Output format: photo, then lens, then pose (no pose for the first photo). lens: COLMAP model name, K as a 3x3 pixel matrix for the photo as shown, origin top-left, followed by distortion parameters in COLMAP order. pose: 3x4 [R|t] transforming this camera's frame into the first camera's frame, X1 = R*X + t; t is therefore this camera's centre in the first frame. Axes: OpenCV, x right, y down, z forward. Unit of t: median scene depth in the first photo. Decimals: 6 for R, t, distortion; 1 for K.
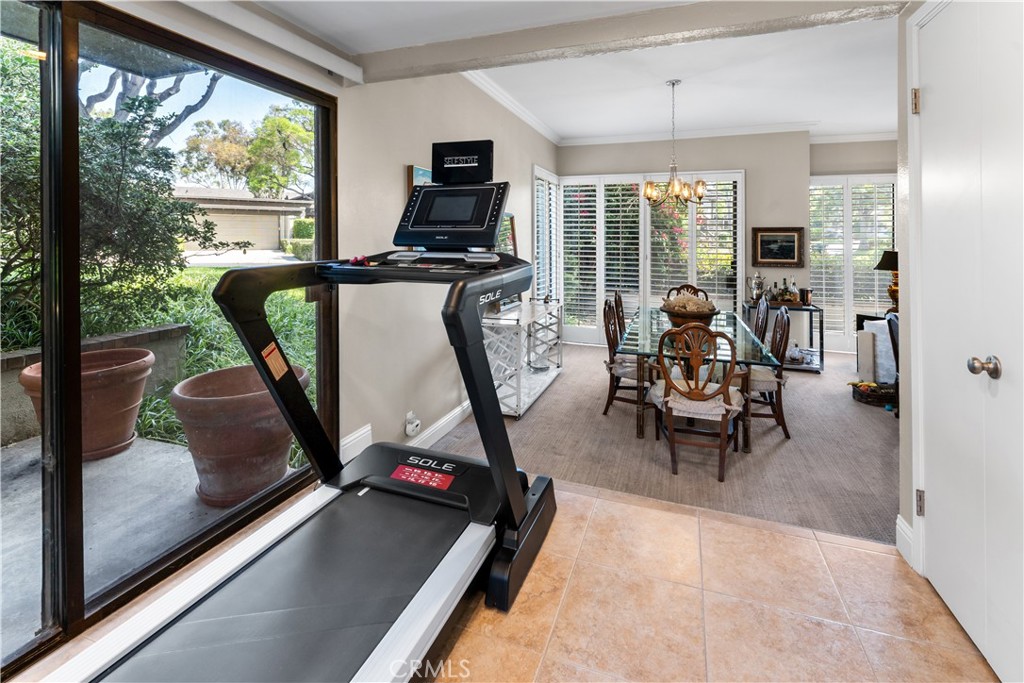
lens RADIAL K [[454.0, 0, 514.8], [0, 454.0, 234.4], [0, 0, 1]] dist [0.000481, -0.000072]
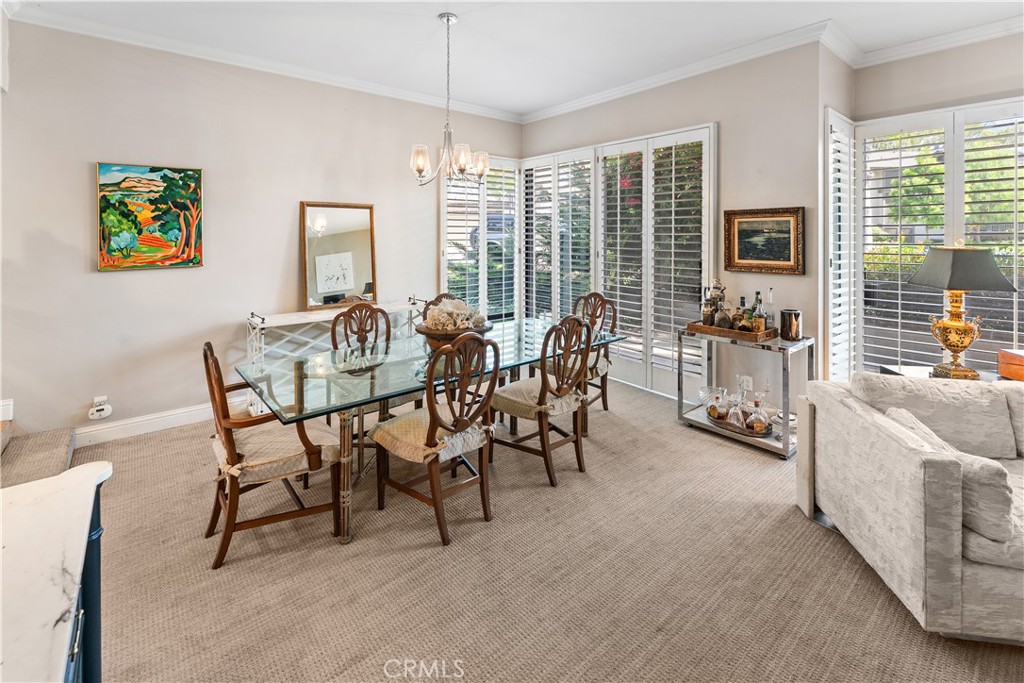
lens RADIAL K [[454.0, 0, 514.8], [0, 454.0, 234.4], [0, 0, 1]] dist [0.000481, -0.000072]
pose [[0.872477, -0.005956, -0.488619, 0.580908], [0.010226, 0.999929, 0.006072, 0.012030], [0.488548, -0.010294, 0.872476, 0.292096]]
